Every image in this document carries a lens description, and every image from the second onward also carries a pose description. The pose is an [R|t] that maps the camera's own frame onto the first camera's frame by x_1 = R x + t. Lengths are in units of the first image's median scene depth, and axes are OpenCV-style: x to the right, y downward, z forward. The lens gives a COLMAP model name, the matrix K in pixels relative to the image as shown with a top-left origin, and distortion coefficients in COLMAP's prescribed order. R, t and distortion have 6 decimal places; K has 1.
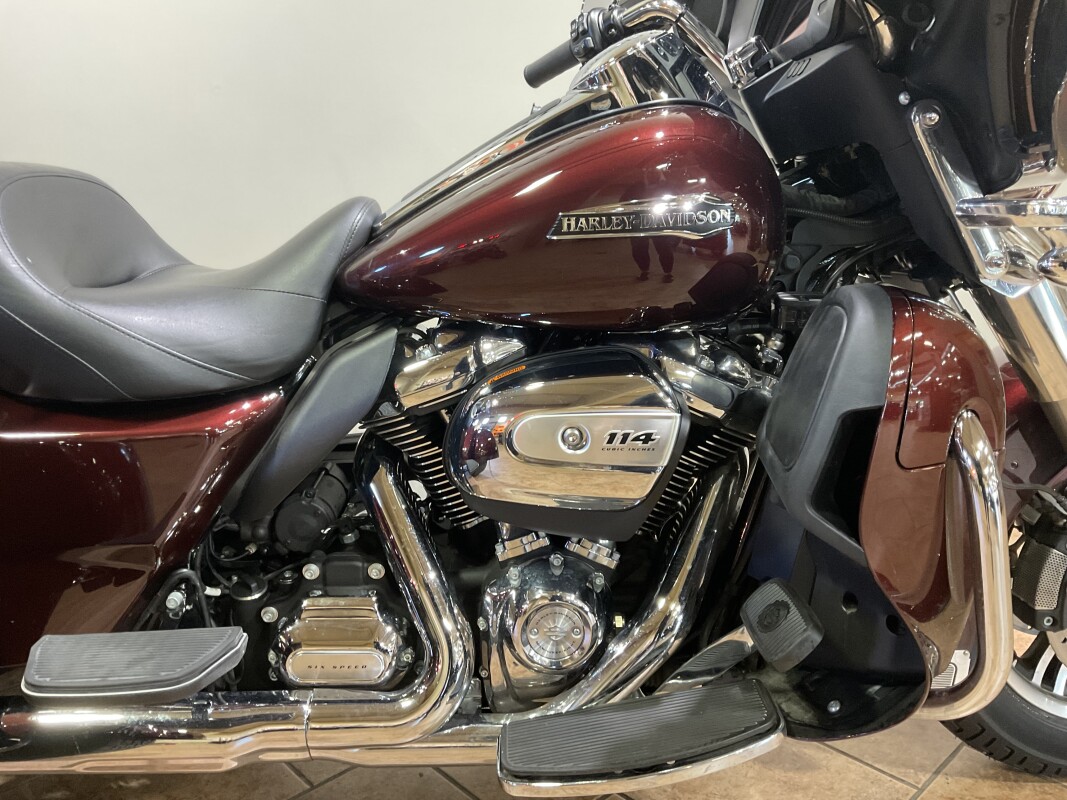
lens RADIAL K [[897.7, 0, 527.7], [0, 897.7, 399.3], [0, 0, 1]] dist [0.100959, -0.203227]
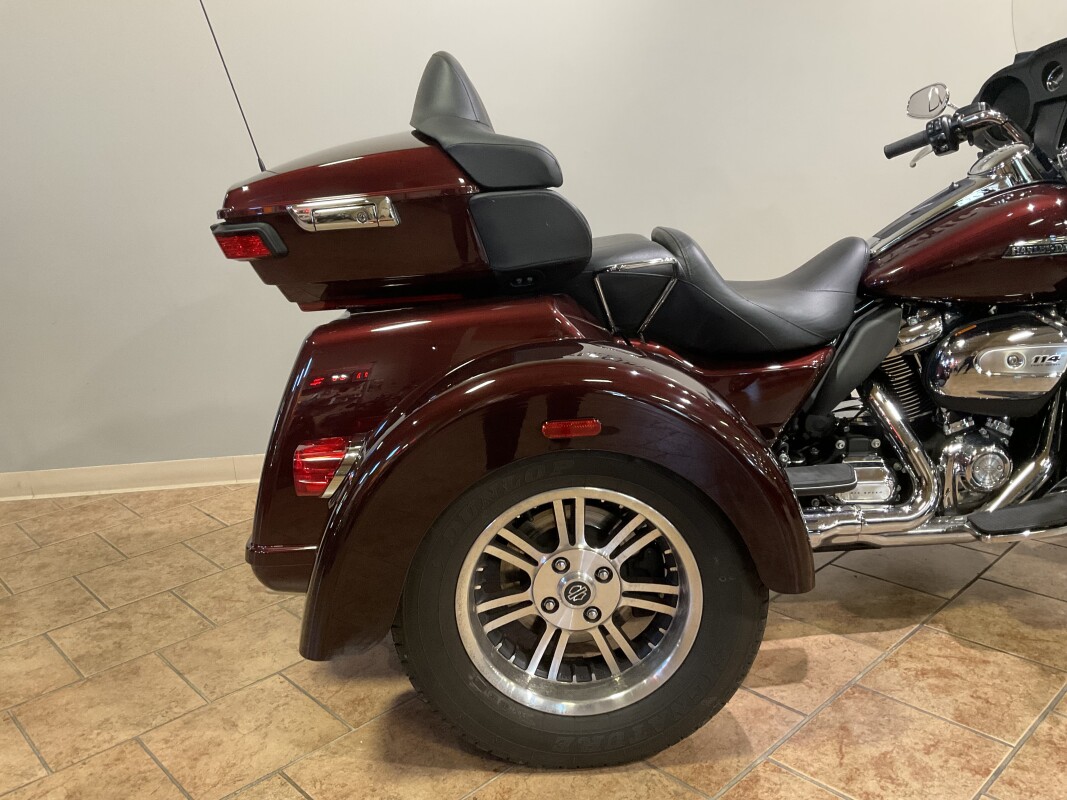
lens RADIAL K [[897.7, 0, 527.7], [0, 897.7, 399.3], [0, 0, 1]] dist [0.100959, -0.203227]
pose [[0.998914, -0.042446, -0.019206, -0.848024], [0.042611, 0.999058, 0.008246, 0.057389], [0.018838, -0.009055, 0.999782, -0.861153]]
